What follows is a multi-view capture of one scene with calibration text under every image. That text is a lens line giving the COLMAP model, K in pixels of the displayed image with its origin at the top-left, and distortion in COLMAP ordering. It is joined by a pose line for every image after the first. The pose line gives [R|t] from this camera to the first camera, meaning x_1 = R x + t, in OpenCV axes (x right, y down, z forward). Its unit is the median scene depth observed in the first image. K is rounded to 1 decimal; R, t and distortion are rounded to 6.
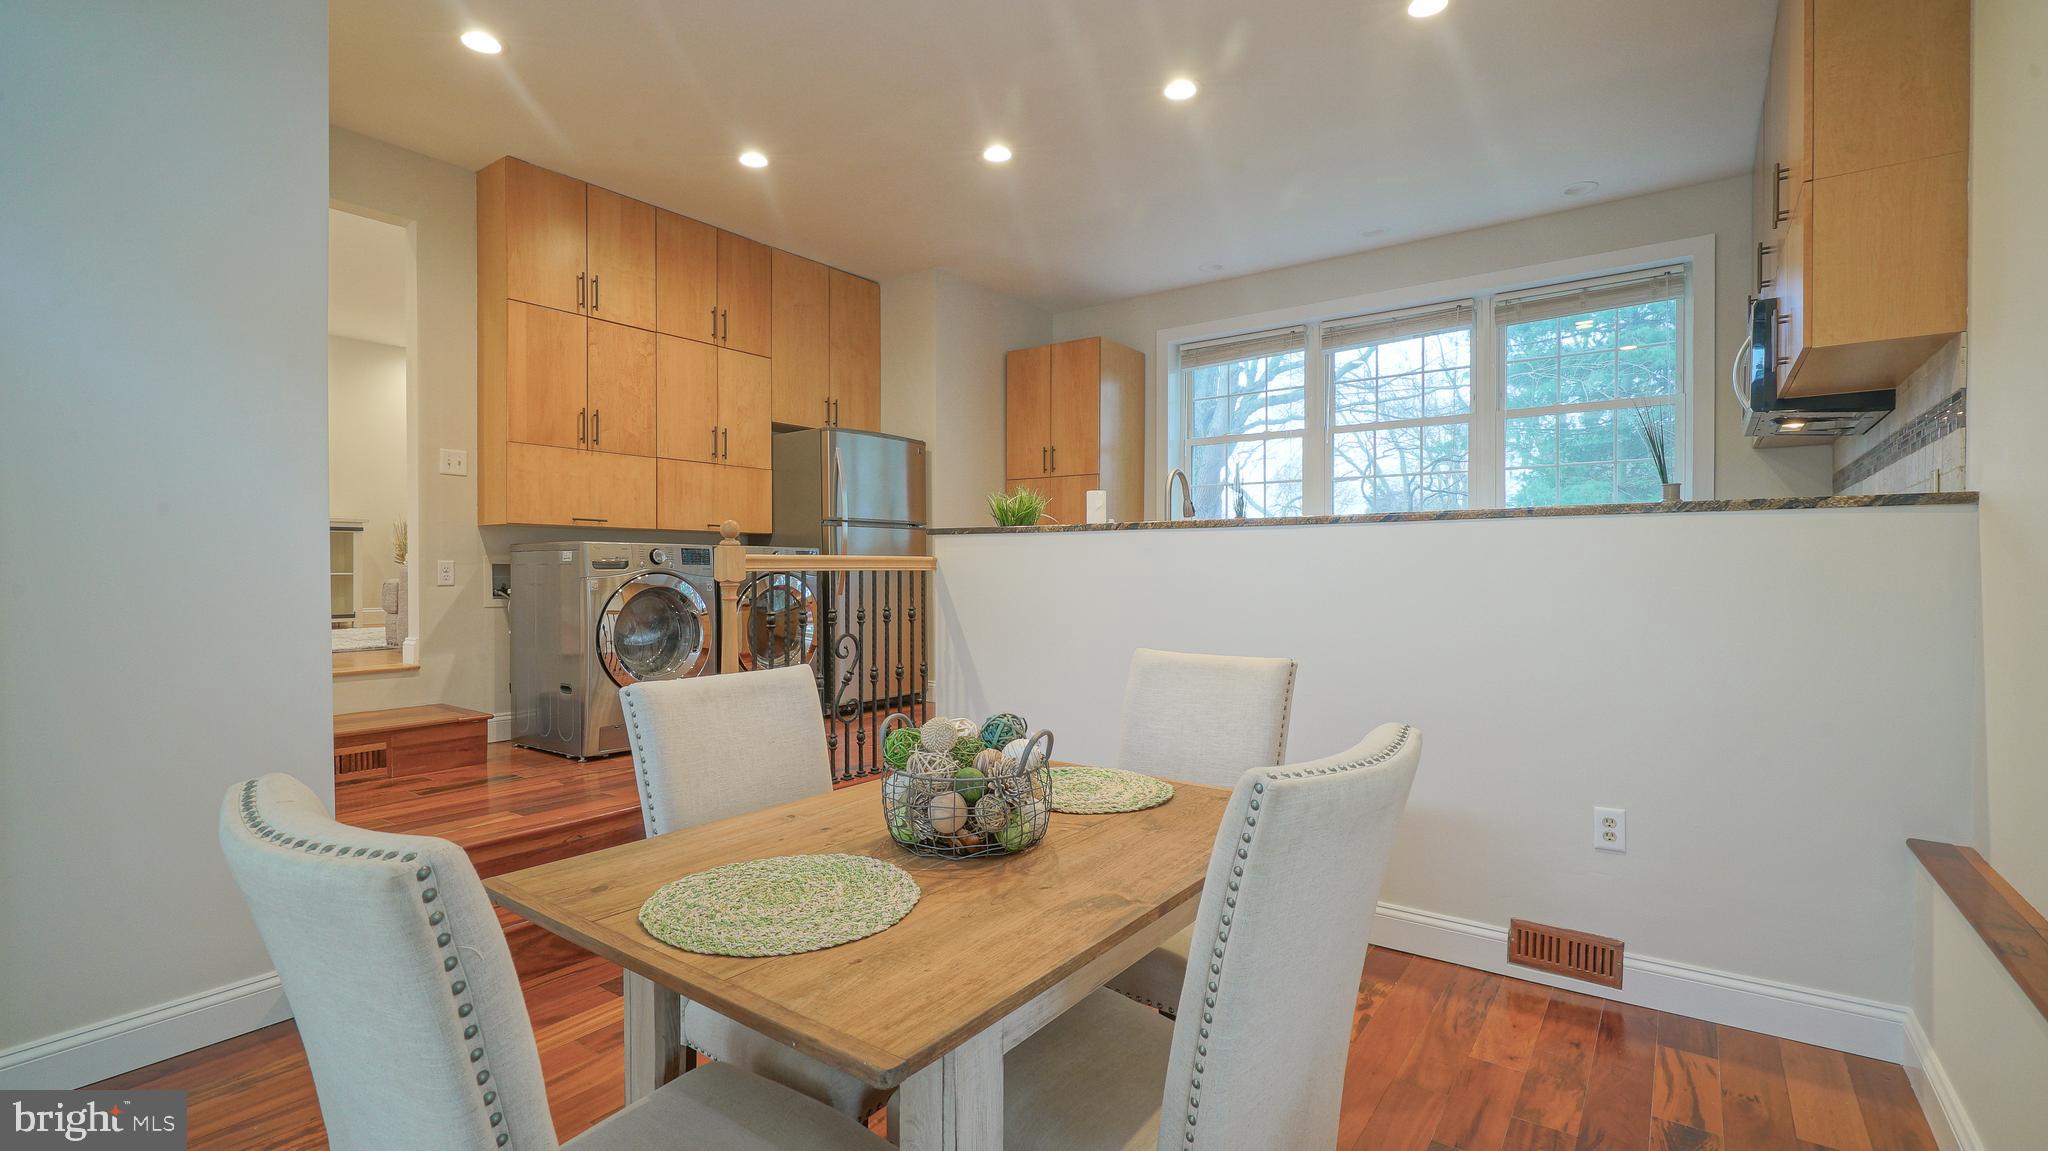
lens RADIAL K [[921.8, 0, 1031.8], [0, 921.8, 580.4], [0, 0, 1]] dist [-0.001635, 0.002193]
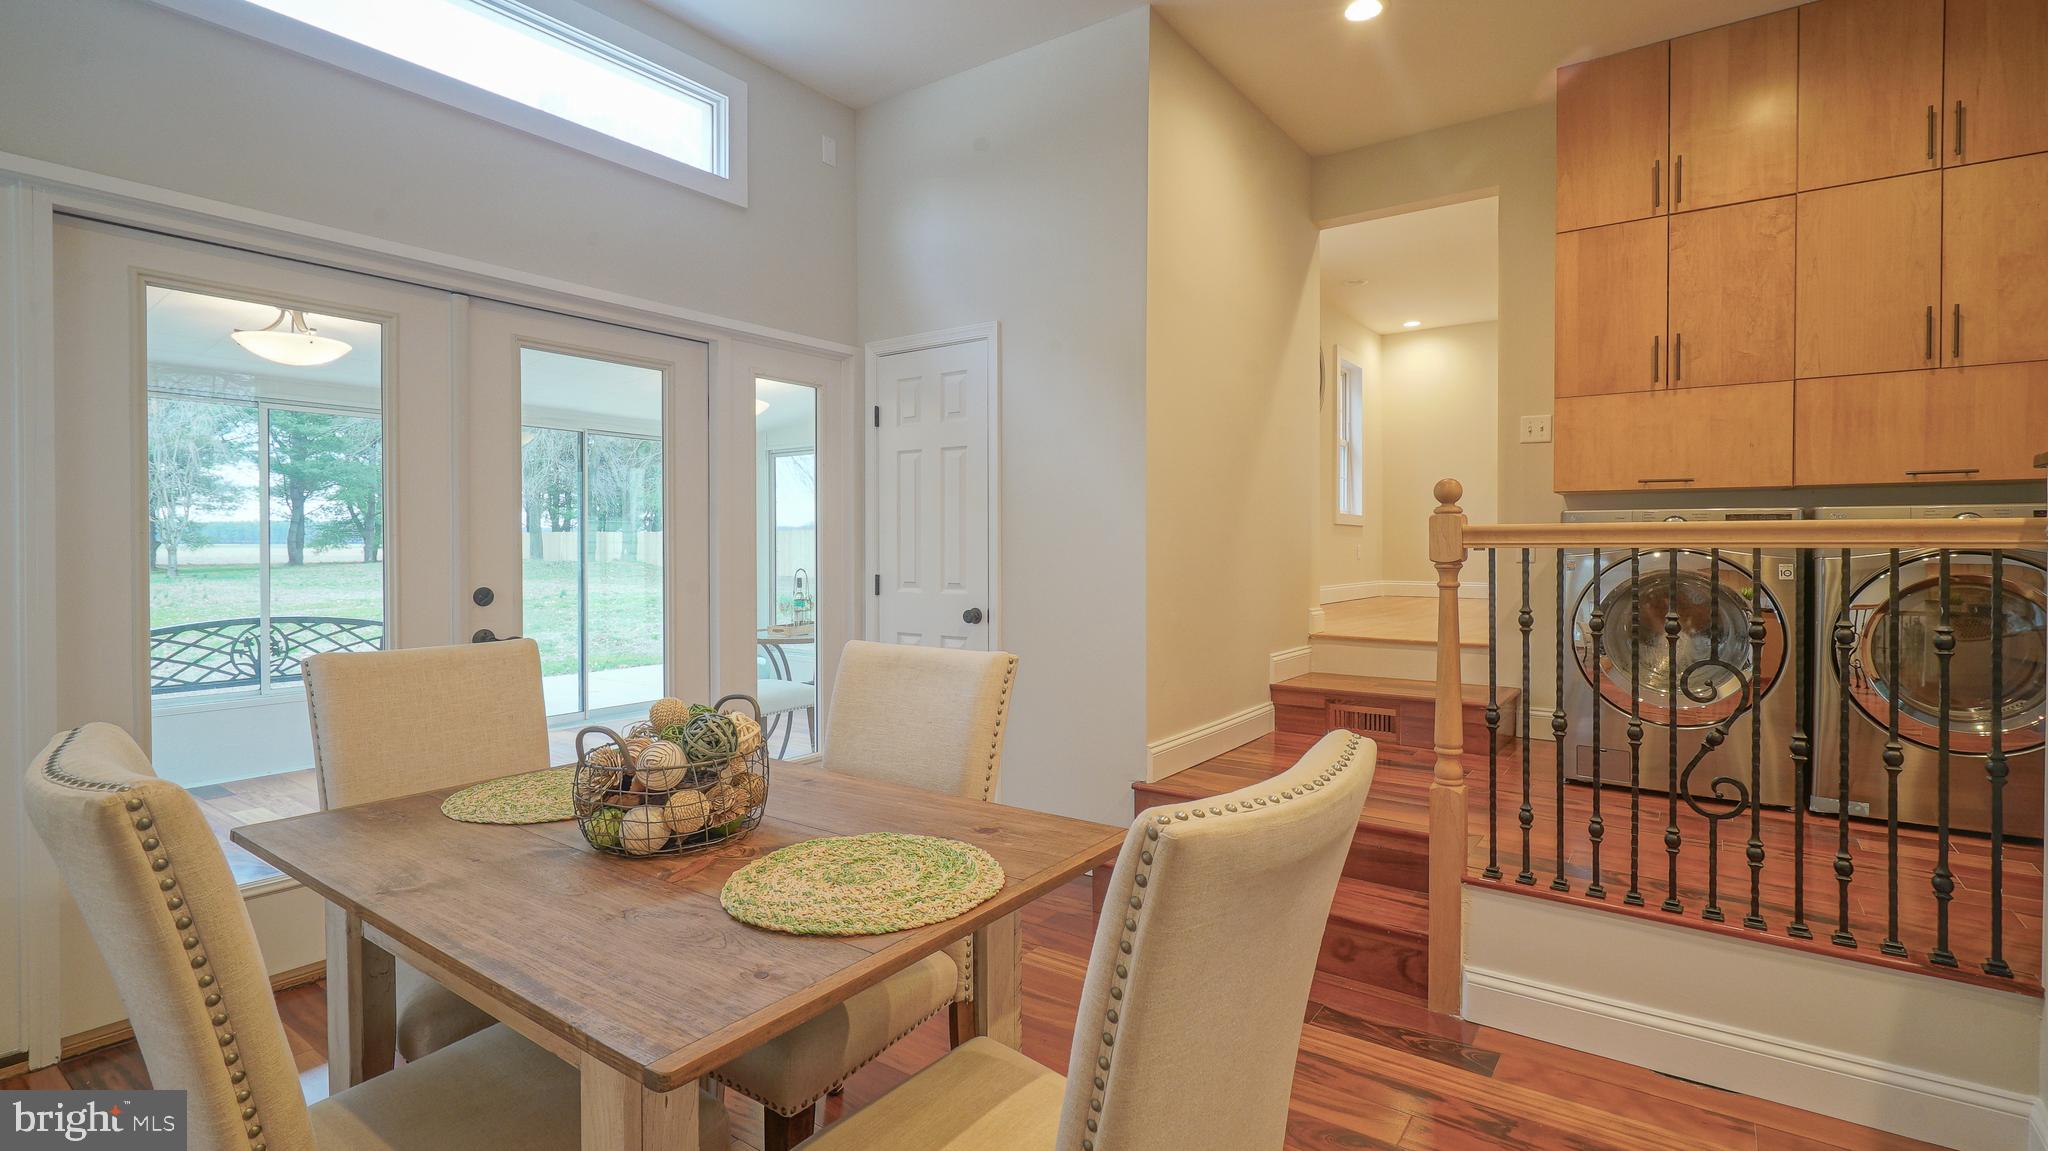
lens RADIAL K [[949.0, 0, 1016.9], [0, 949.0, 553.5], [0, 0, 1]] dist [0.000660, 0.000833]
pose [[0.003050, 0.010334, -0.999942, 0.301174], [-0.008953, 0.999907, 0.010307, -0.008095], [0.999955, 0.008921, 0.003142, 0.448159]]
